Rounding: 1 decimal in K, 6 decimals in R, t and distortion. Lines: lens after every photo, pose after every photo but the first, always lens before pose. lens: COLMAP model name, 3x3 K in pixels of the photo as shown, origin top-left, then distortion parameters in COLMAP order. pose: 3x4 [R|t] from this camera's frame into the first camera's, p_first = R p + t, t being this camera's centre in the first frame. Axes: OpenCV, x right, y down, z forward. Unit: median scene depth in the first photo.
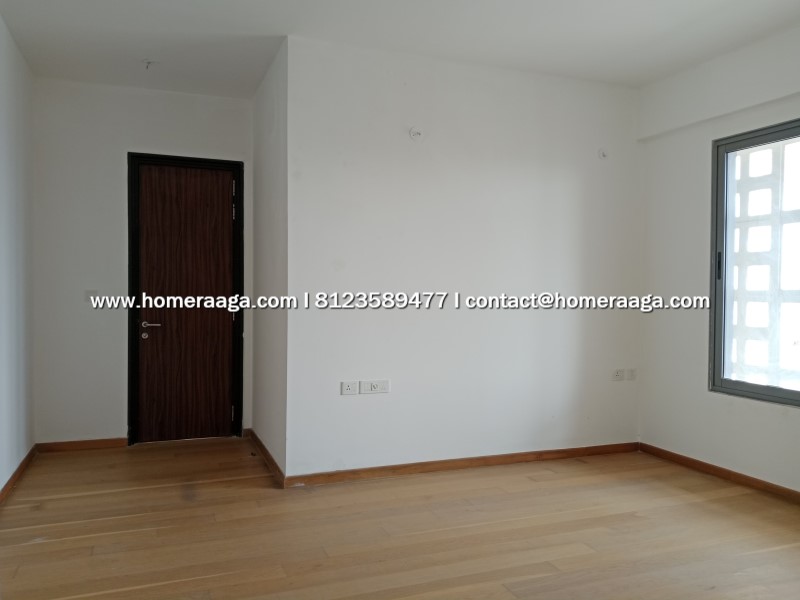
lens RADIAL K [[661.6, 0, 400.4], [0, 661.6, 300.7], [0, 0, 1]] dist [0.035060, -0.017285]
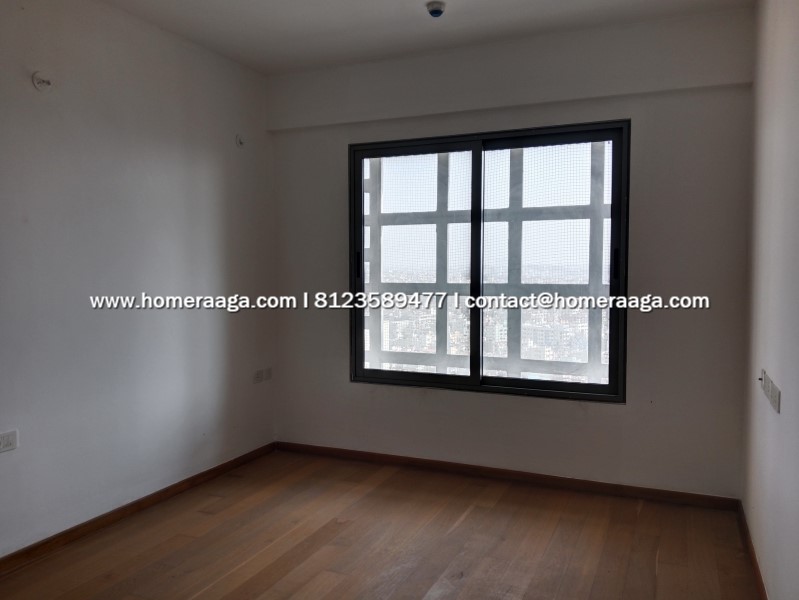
lens RADIAL K [[660.8, 0, 402.9], [0, 660.8, 291.0], [0, 0, 1]] dist [0.035060, -0.017285]
pose [[0.693828, -0.036127, 0.719234, -0.231283], [0.019370, 0.999316, 0.031509, -0.040613], [-0.719881, -0.007931, 0.694053, 0.213979]]
